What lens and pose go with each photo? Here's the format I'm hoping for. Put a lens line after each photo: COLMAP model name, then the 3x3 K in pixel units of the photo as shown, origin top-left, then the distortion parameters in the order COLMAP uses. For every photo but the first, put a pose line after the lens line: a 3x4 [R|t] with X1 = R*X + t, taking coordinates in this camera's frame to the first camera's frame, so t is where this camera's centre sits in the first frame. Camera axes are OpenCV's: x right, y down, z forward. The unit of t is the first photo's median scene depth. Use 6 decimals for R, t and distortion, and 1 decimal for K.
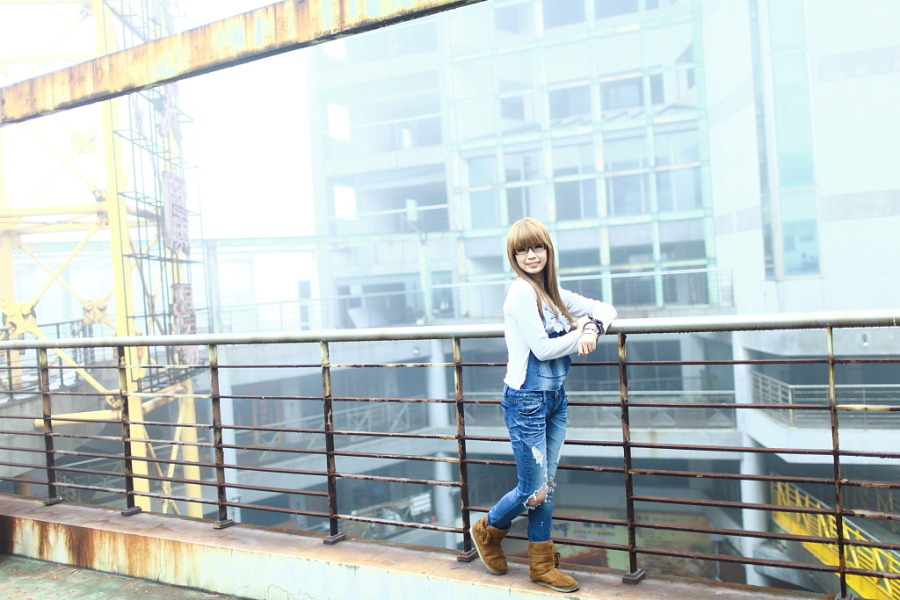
lens RADIAL K [[878.2, 0, 450.0], [0, 878.2, 300.0], [0, 0, 1]] dist [-0.003563, 0.018922]
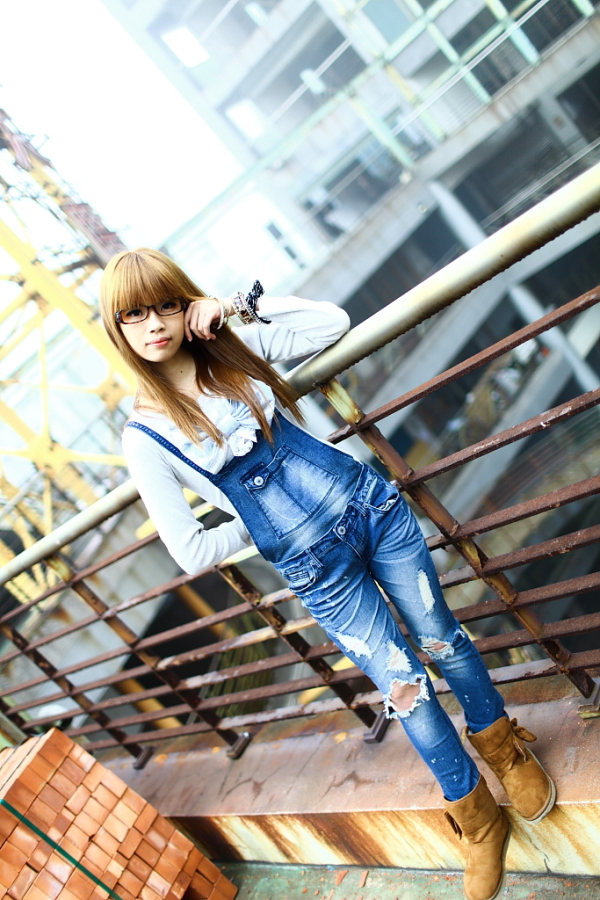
lens RADIAL K [[870.4, 0, 300.0], [0, 870.4, 450.0], [0, 0, 1]] dist [-0.093012, 0.088097]
pose [[0.791404, -0.549684, -0.267445, -0.038894], [0.603866, 0.770989, 0.202292, -0.001929], [0.095001, -0.321596, 0.942099, 0.126652]]
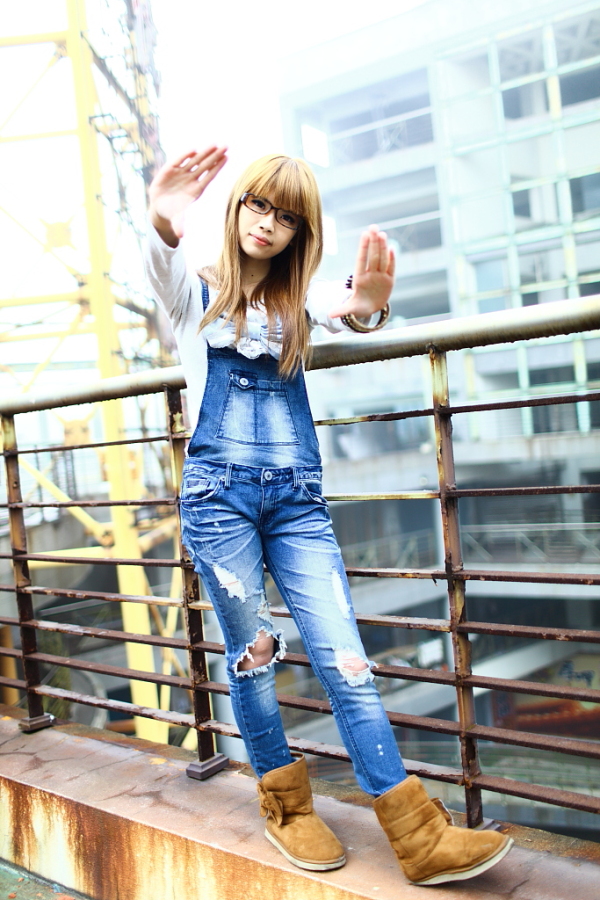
lens RADIAL K [[871.1, 0, 300.0], [0, 871.1, 450.0], [0, 0, 1]] dist [-0.108972, 0.133896]
pose [[0.992258, -0.023309, -0.121983, -0.056959], [0.024574, 0.999659, 0.008876, 0.017459], [0.121735, -0.011804, 0.992492, 0.126961]]
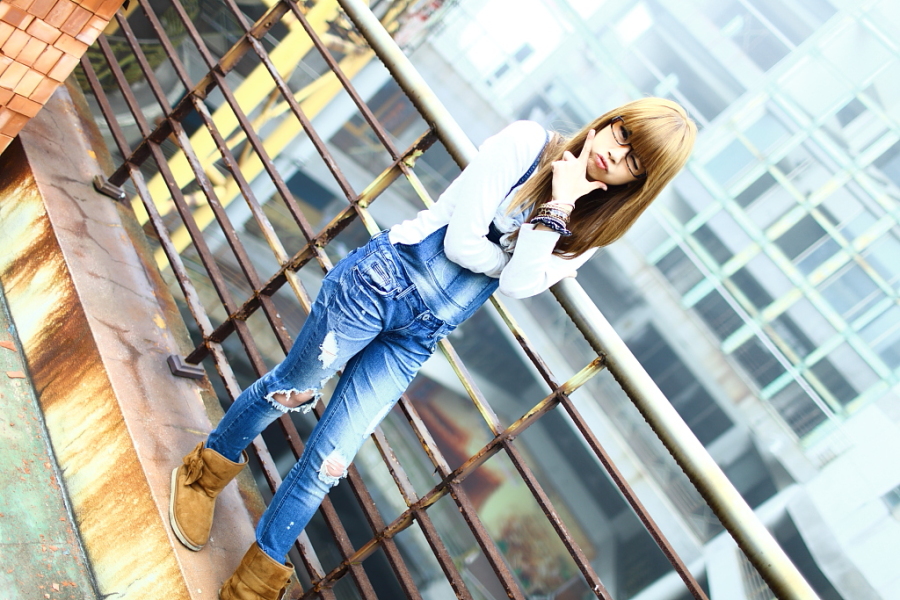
lens RADIAL K [[873.1, 0, 450.0], [0, 873.1, 300.0], [0, 0, 1]] dist [-0.008093, -0.006935]
pose [[0.616175, 0.786177, 0.047472, -0.070897], [-0.774172, 0.593476, 0.220099, 0.000207], [0.144863, -0.172371, 0.974322, 0.122289]]
